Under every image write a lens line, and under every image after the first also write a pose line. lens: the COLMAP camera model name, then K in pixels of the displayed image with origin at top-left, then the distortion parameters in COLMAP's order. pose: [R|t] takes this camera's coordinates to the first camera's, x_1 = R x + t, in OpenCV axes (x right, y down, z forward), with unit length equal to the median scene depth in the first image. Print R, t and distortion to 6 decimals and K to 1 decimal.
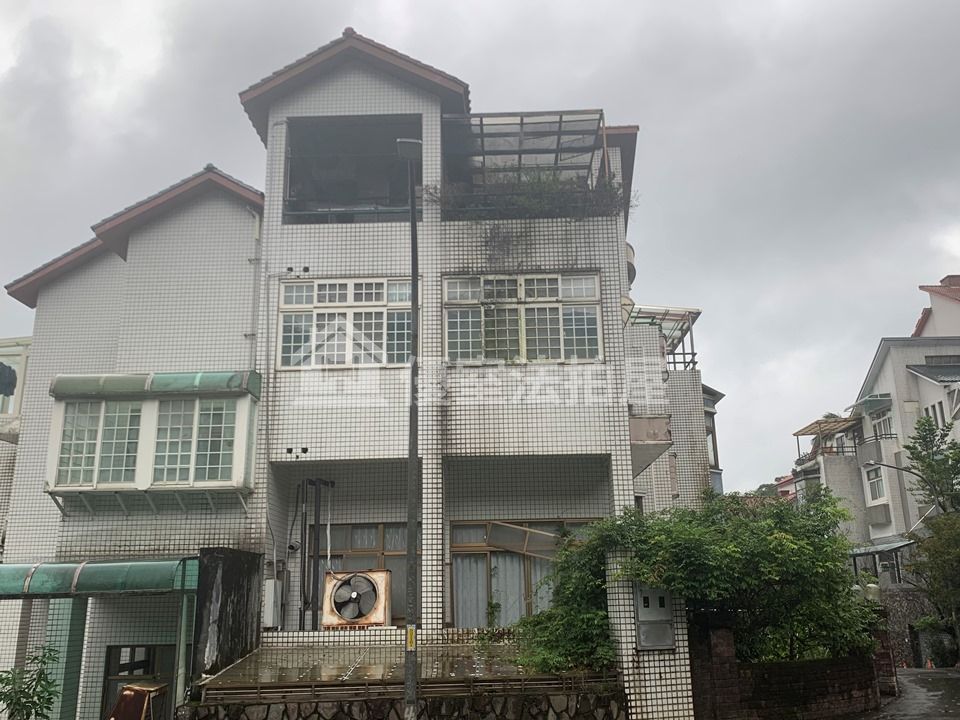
lens RADIAL K [[850.9, 0, 484.3], [0, 850.9, 352.3], [0, 0, 1]] dist [0.181676, -0.522978]
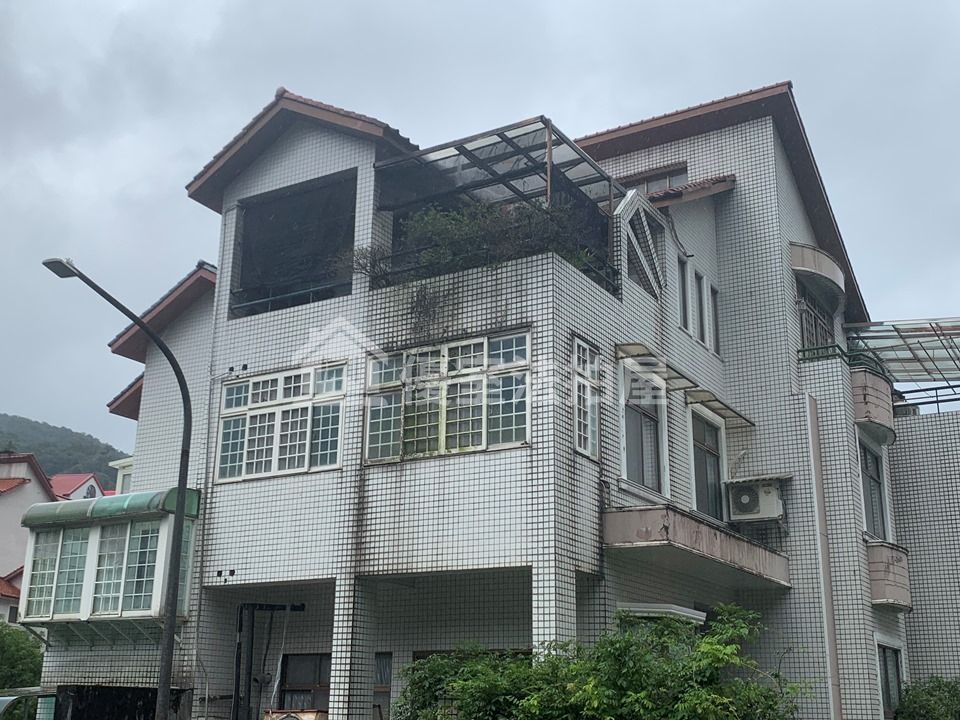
lens RADIAL K [[1123.0, 0, 472.4], [0, 1123.0, 357.1], [0, 0, 1]] dist [0.154821, -0.515469]
pose [[0.868776, -0.120159, -0.480406, 0.584904], [0.103241, 0.992747, -0.061603, -0.010005], [0.484323, 0.003921, 0.874880, 0.084016]]
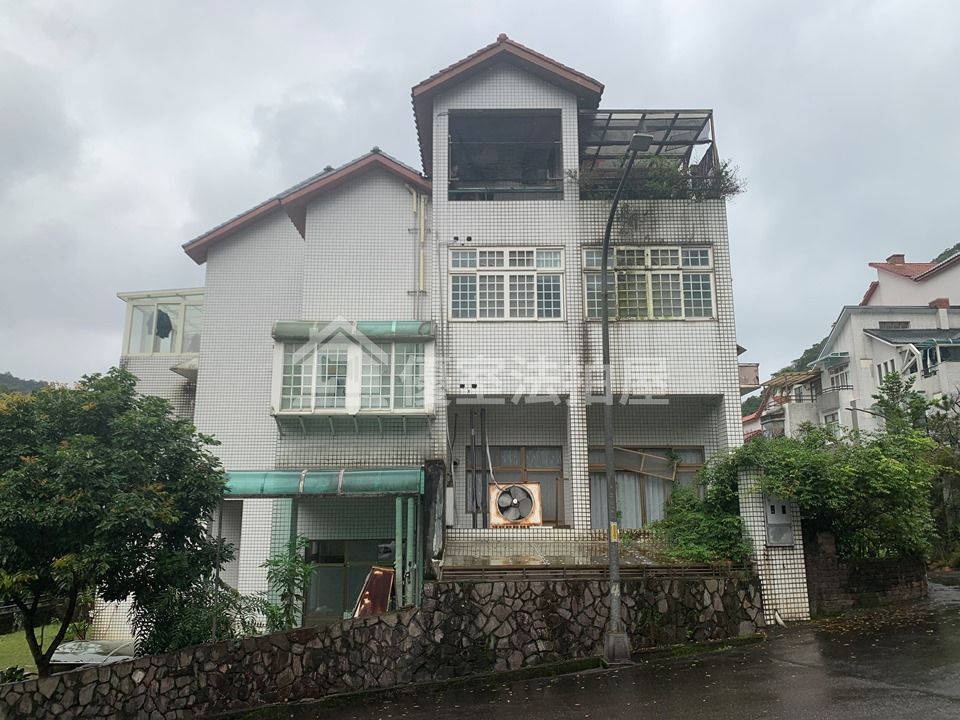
lens RADIAL K [[723.6, 0, 480.0], [0, 723.6, 360.0], [0, 0, 1]] dist [0.131318, -0.301888]
pose [[0.999506, 0.020001, 0.024240, -0.220305], [-0.021557, 0.997605, 0.065718, 0.007221], [-0.022868, -0.066209, 0.997544, -0.039659]]
